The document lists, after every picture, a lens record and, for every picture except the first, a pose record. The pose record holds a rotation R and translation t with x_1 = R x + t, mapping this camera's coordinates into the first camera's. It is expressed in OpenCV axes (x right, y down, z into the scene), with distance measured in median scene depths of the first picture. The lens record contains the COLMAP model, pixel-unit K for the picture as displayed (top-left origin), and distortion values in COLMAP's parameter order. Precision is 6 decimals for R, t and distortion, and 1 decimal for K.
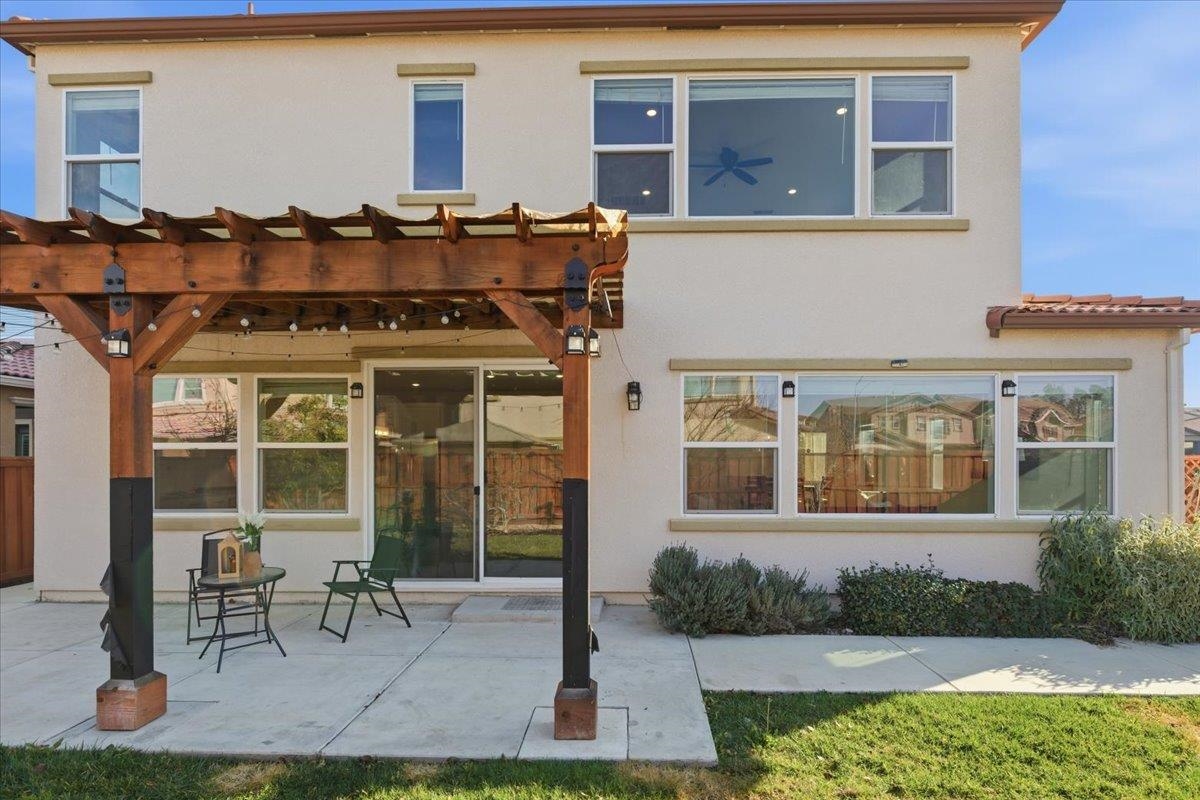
lens RADIAL K [[618.5, 0, 613.3], [0, 618.5, 455.7], [0, 0, 1]] dist [0.005355, 0.000271]
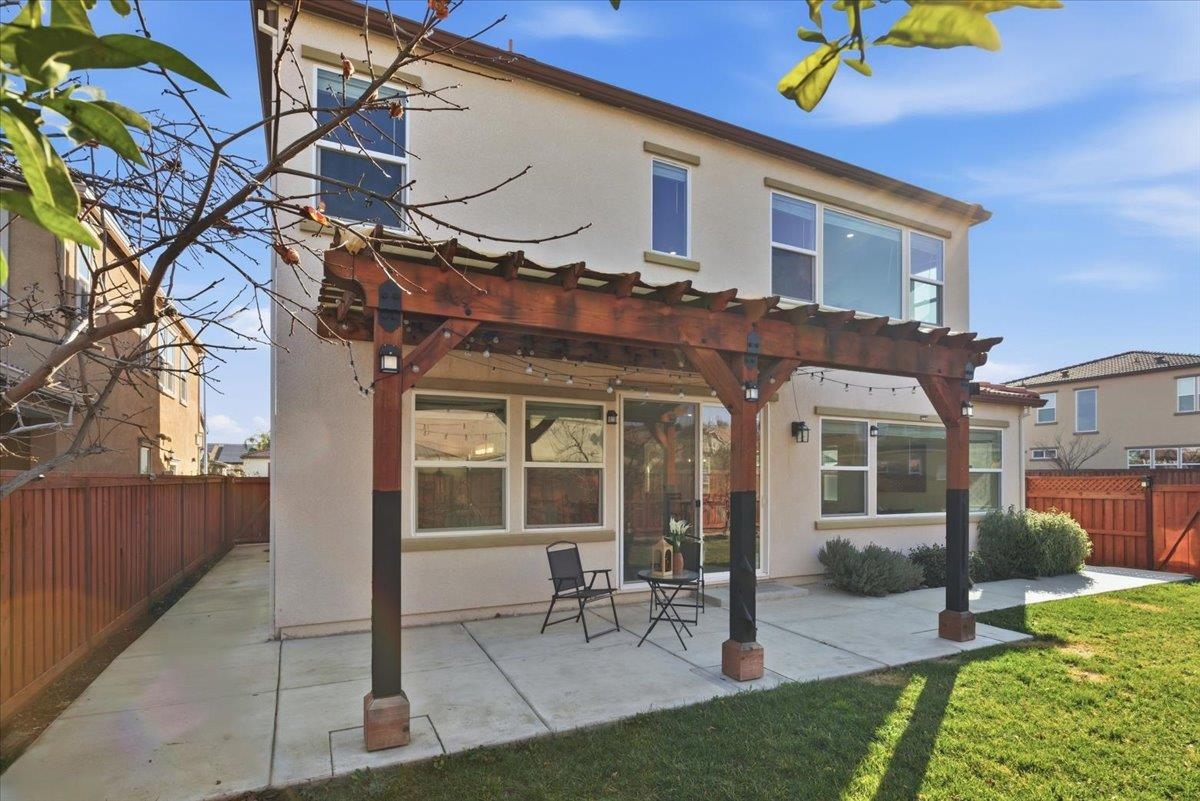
lens RADIAL K [[618.5, 0, 634.4], [0, 618.5, 477.5], [0, 0, 1]] dist [0.005355, 0.000271]
pose [[0.868088, 0.001715, 0.496408, -0.942495], [-0.002294, 0.999997, 0.000558, 0.004597], [-0.496406, -0.001623, 0.868089, -0.007734]]
